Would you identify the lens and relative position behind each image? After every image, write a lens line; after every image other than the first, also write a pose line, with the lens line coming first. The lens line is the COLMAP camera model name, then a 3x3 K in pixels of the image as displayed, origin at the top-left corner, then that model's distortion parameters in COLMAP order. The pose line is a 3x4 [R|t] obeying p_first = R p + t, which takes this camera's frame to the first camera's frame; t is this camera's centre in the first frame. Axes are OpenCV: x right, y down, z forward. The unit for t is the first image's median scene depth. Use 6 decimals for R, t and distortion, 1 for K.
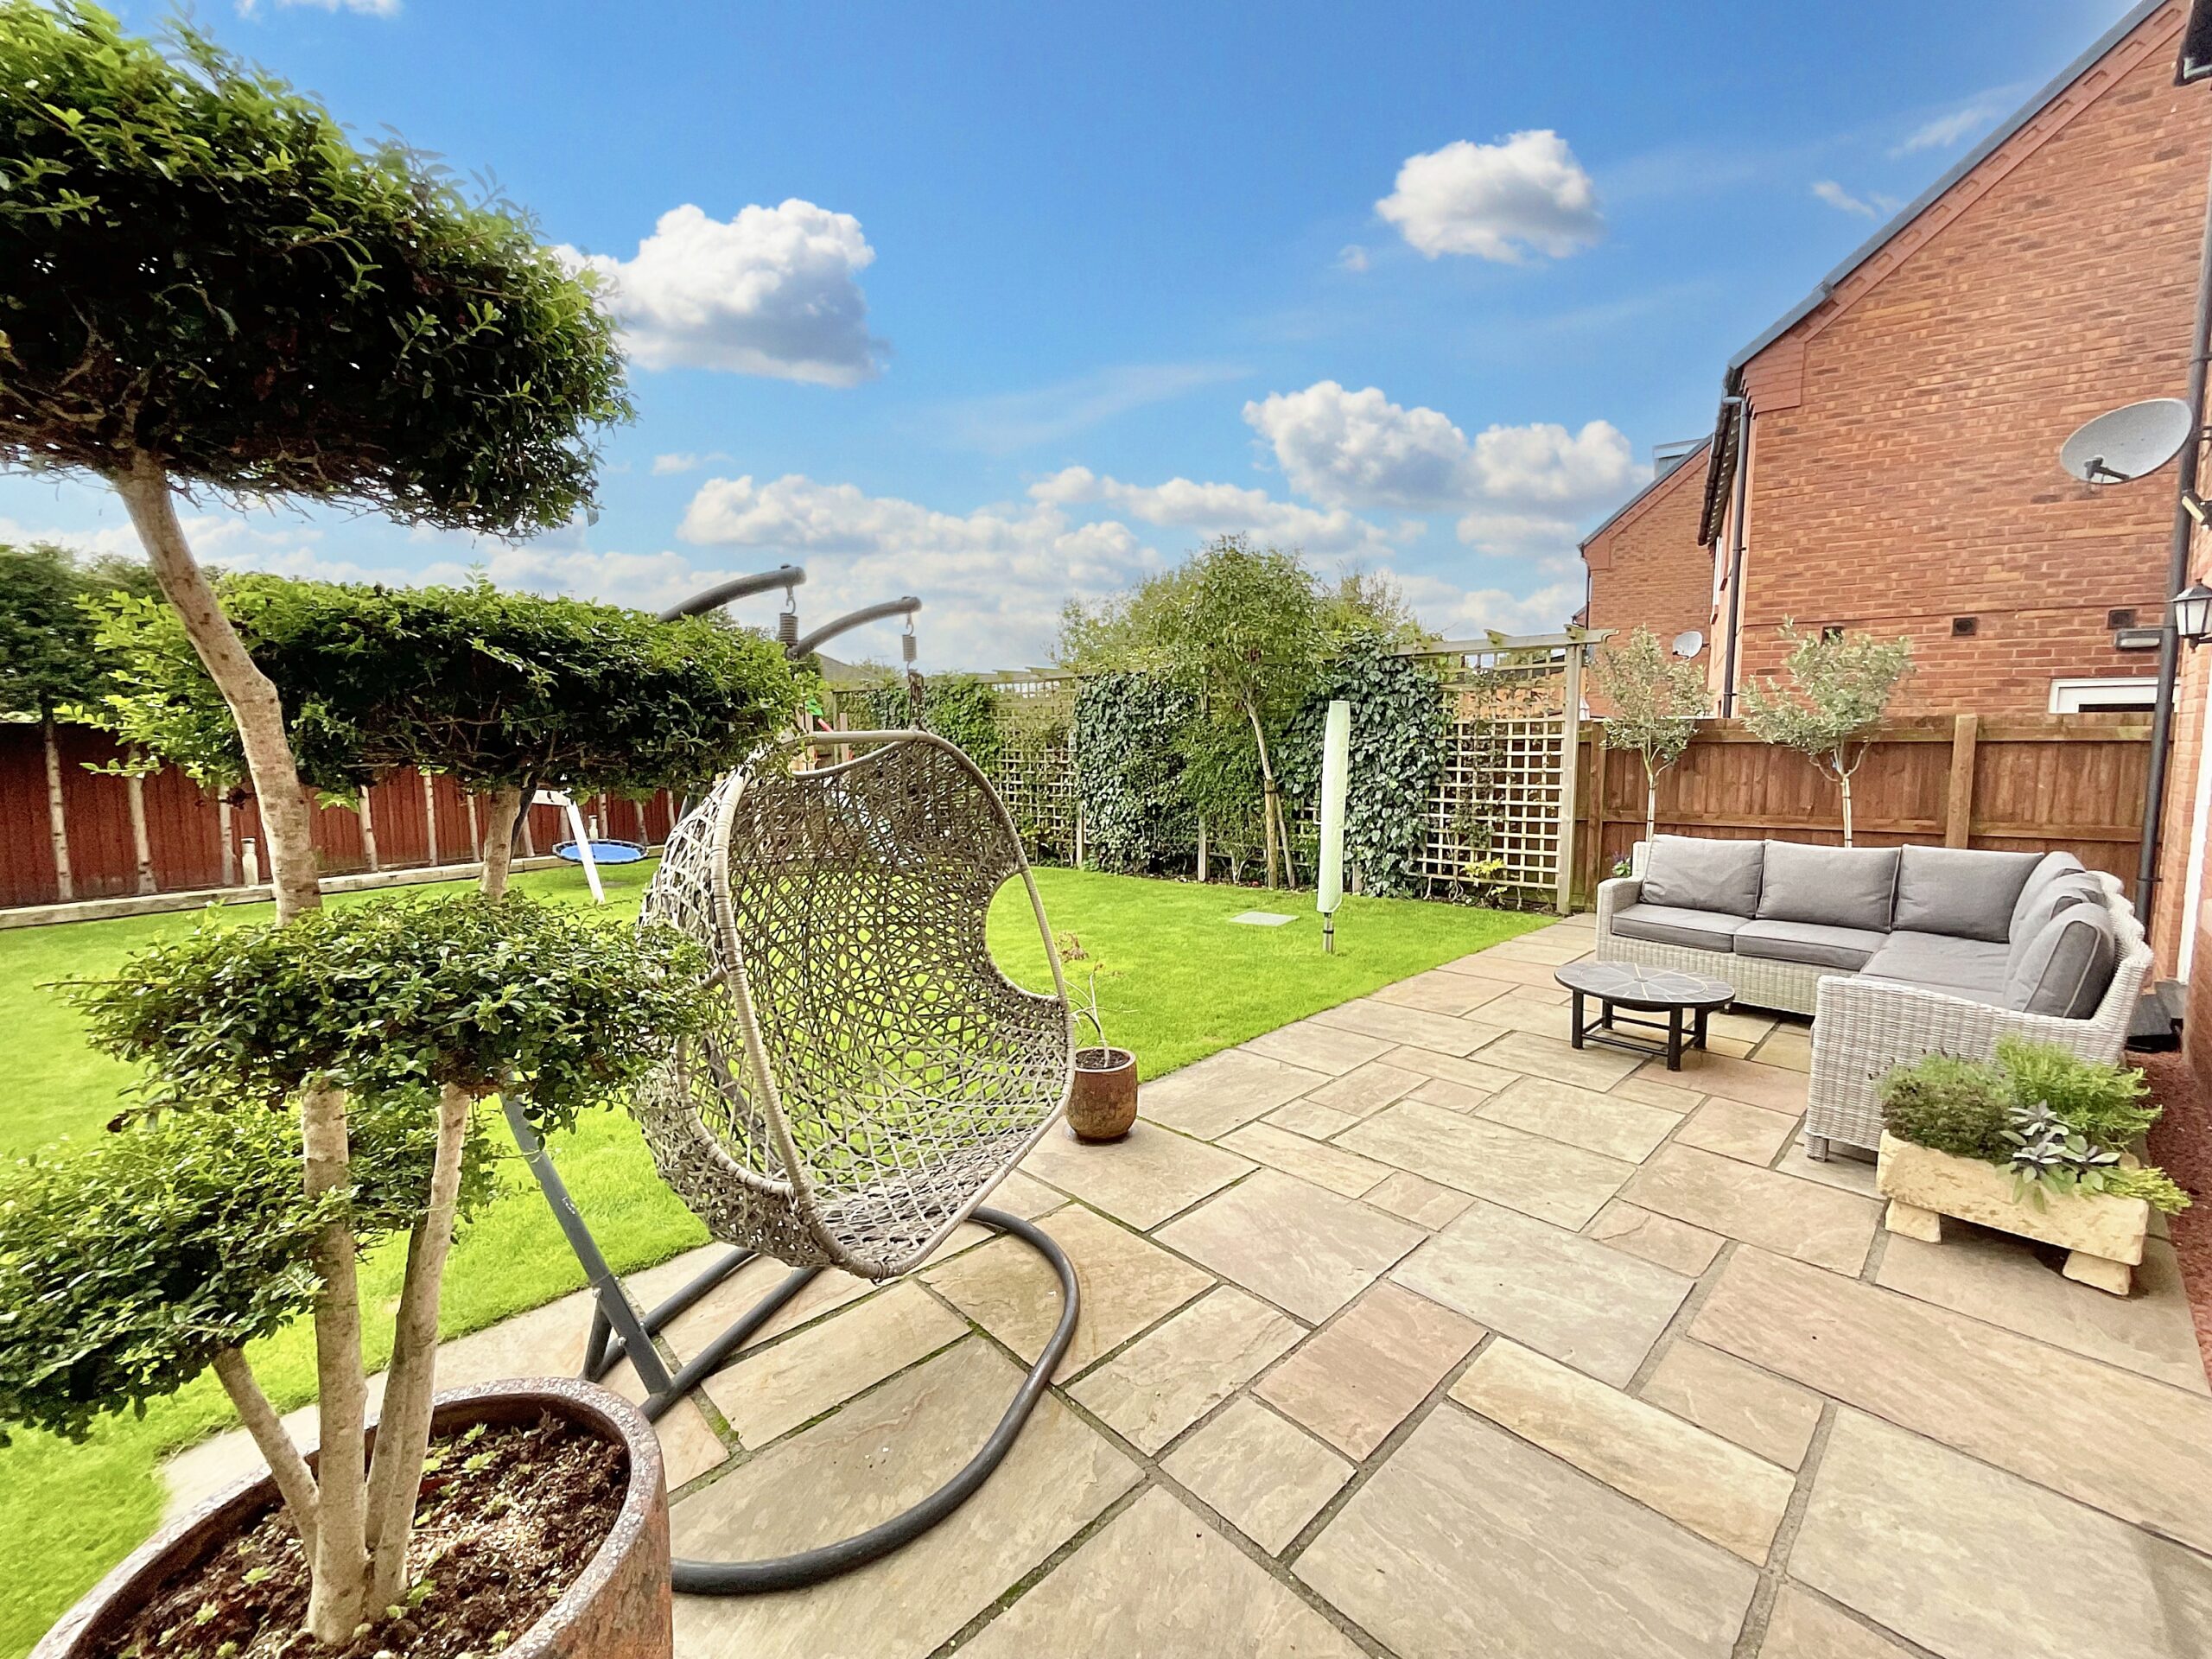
lens RADIAL K [[895.7, 0, 1106.0], [0, 895.7, 829.5], [0, 0, 1]] dist [-0.000118, -0.002079]
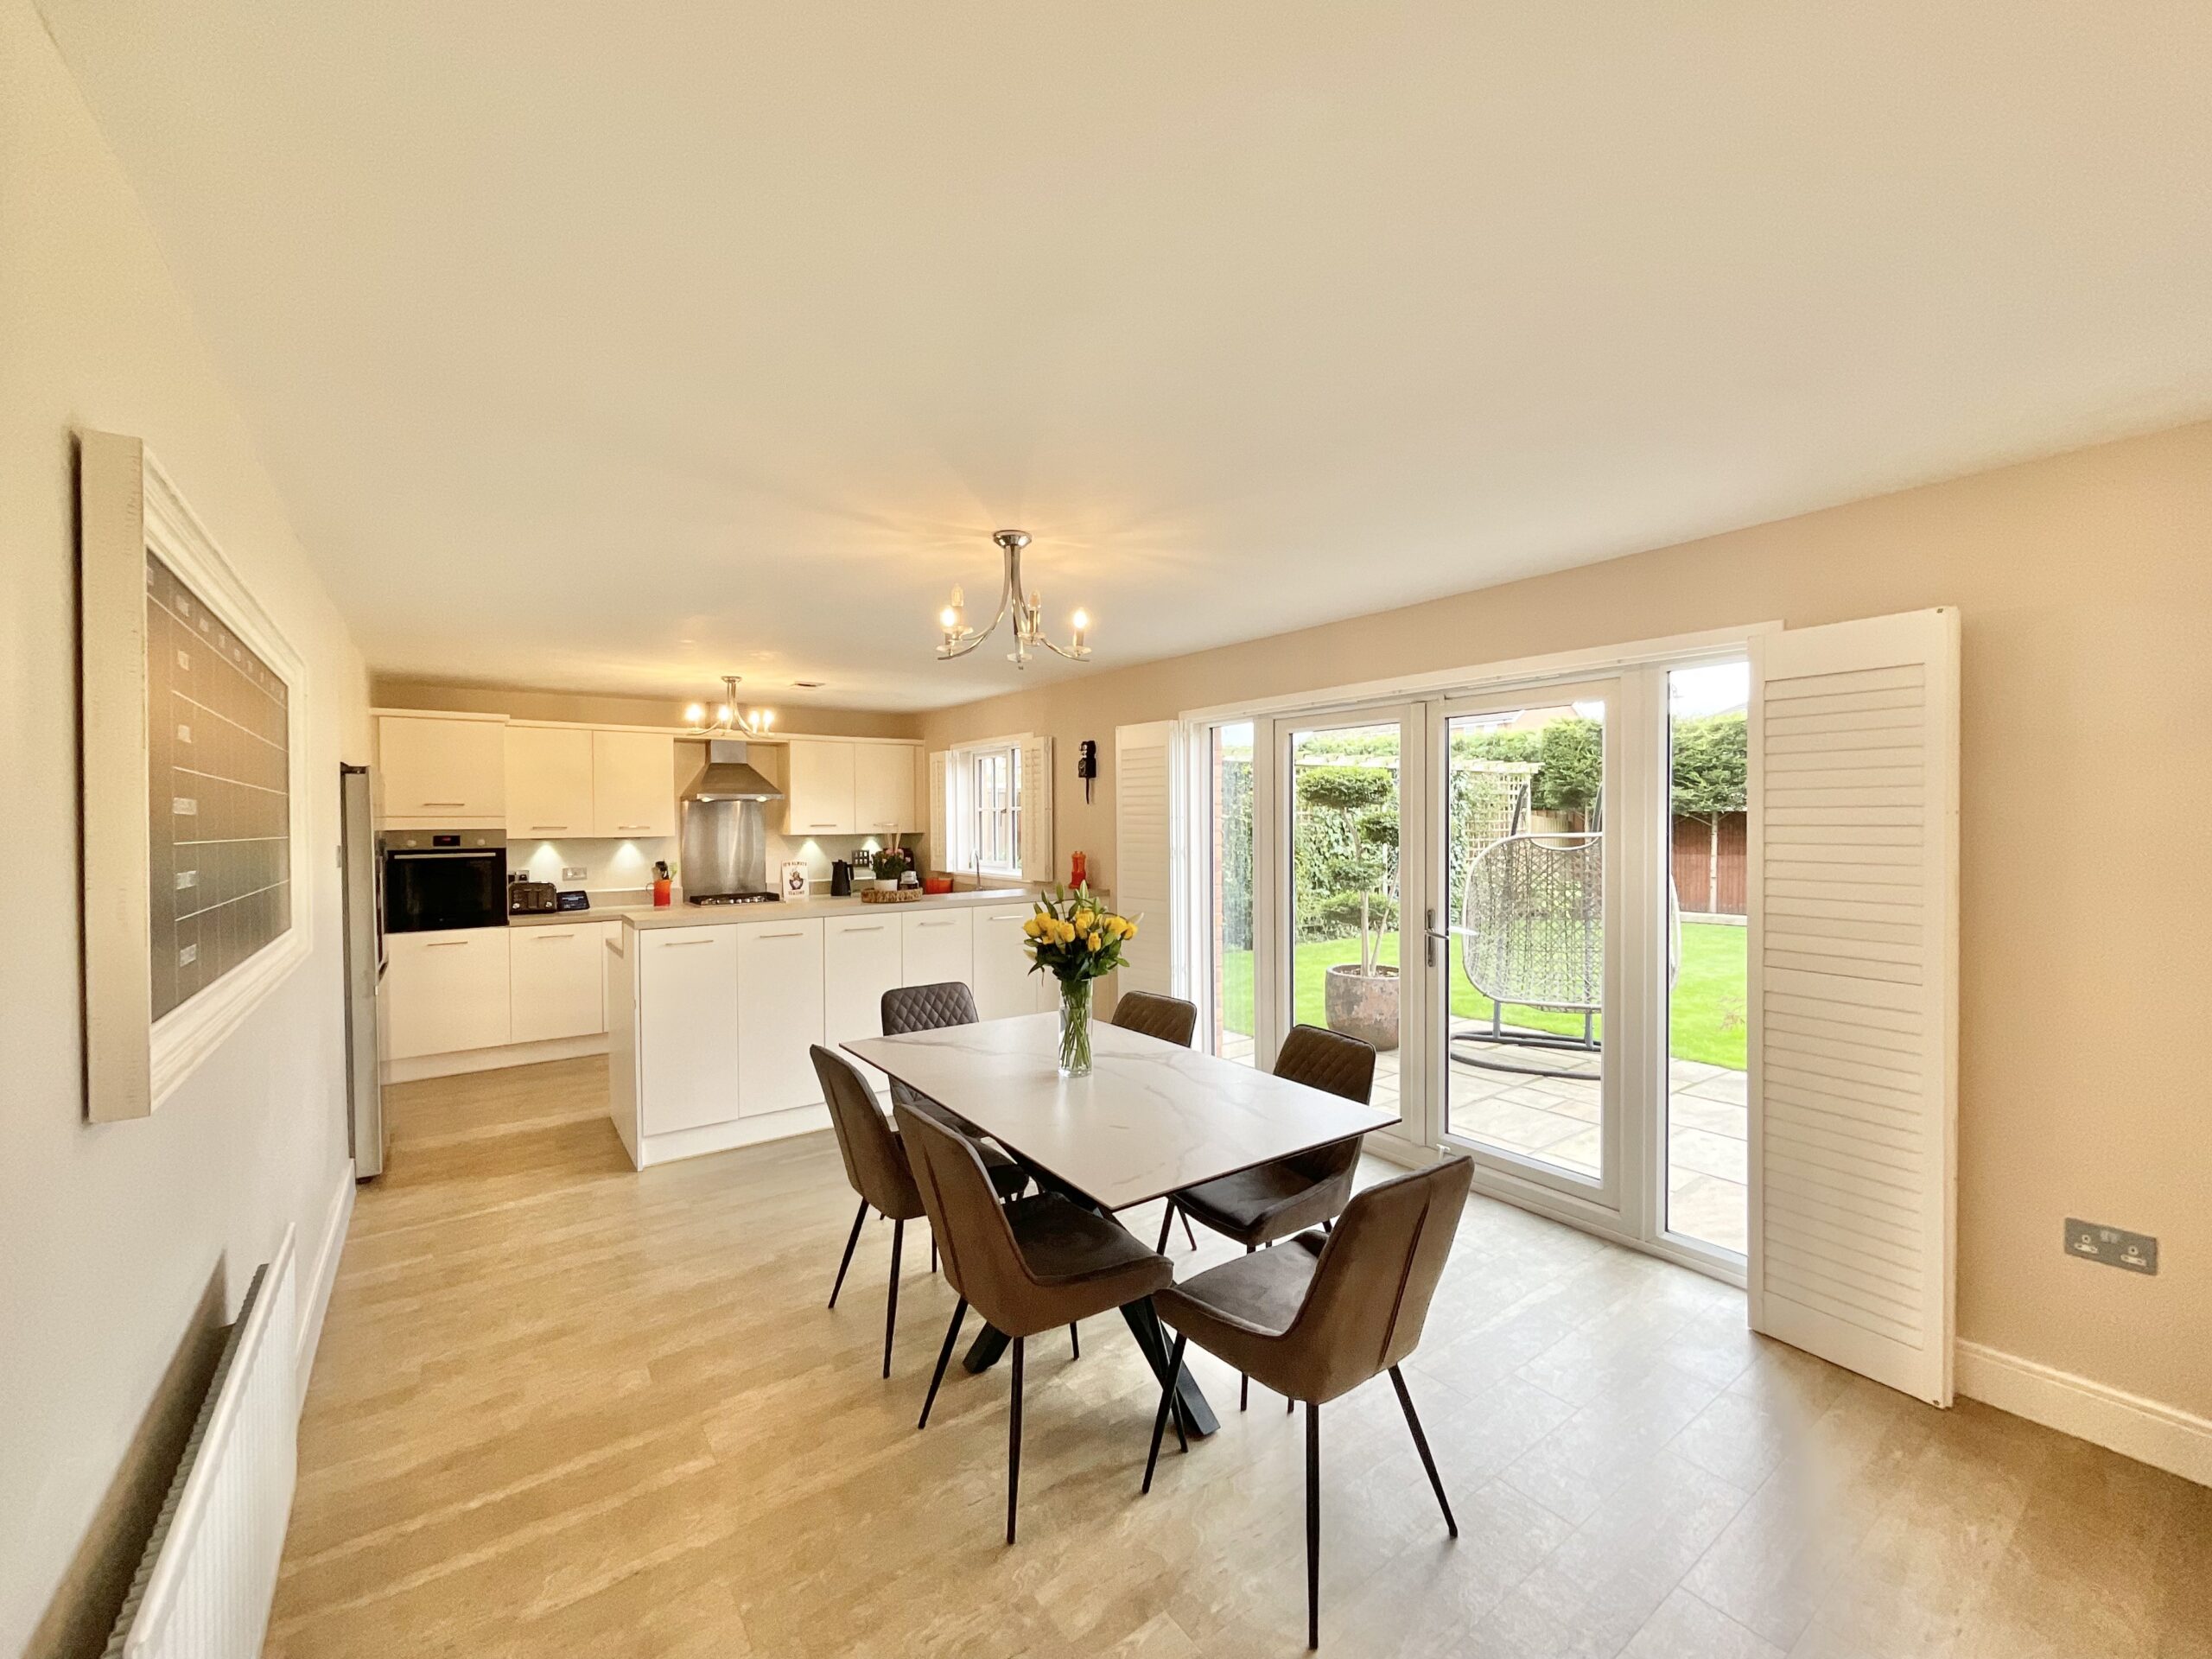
lens RADIAL K [[896.9, 0, 1103.7], [0, 896.9, 831.4], [0, 0, 1]] dist [-0.002453, -0.000140]
pose [[-0.140505, 0.016536, -0.989942, 0.791300], [-0.089203, 0.995583, 0.029291, -0.021417], [0.986053, 0.092422, -0.138409, -0.004259]]
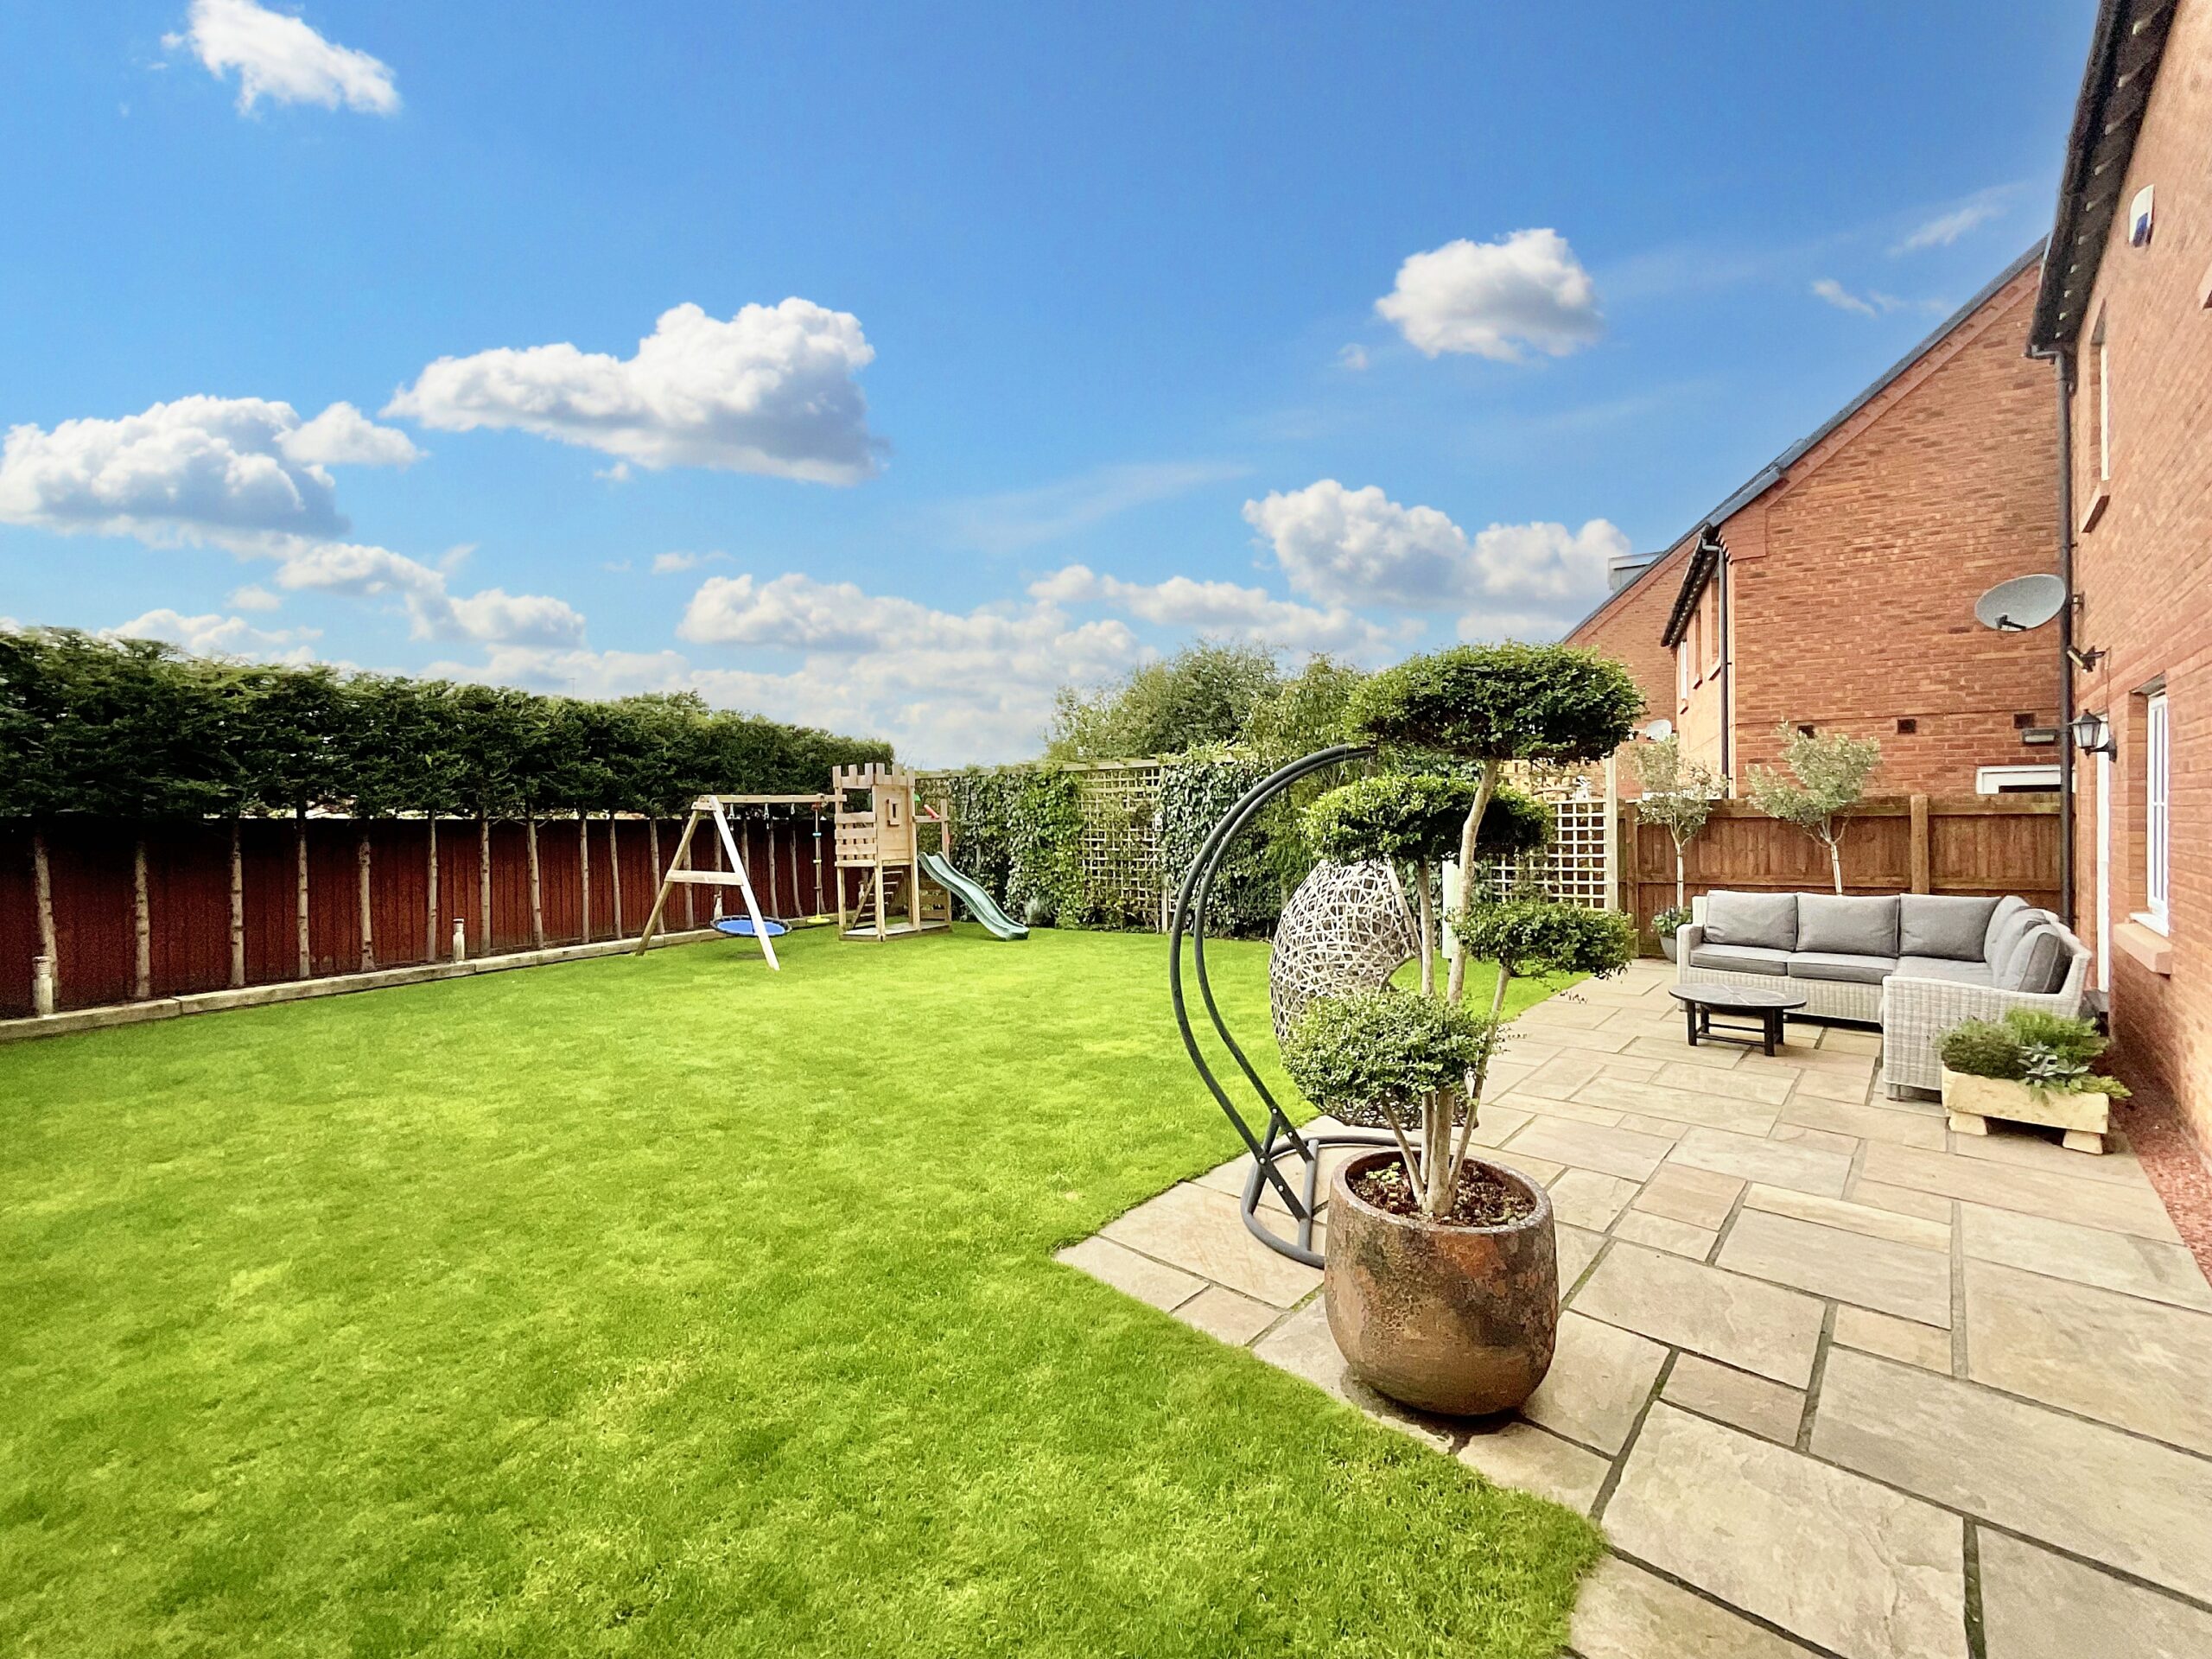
lens RADIAL K [[895.7, 0, 1105.4], [0, 895.7, 826.0], [0, 0, 1]] dist [0.001129, -0.000081]
pose [[0.998243, -0.012849, 0.057848, -0.265739], [0.017875, 0.996029, -0.087212, 0.007619], [-0.056498, 0.088093, 0.994509, -0.203755]]
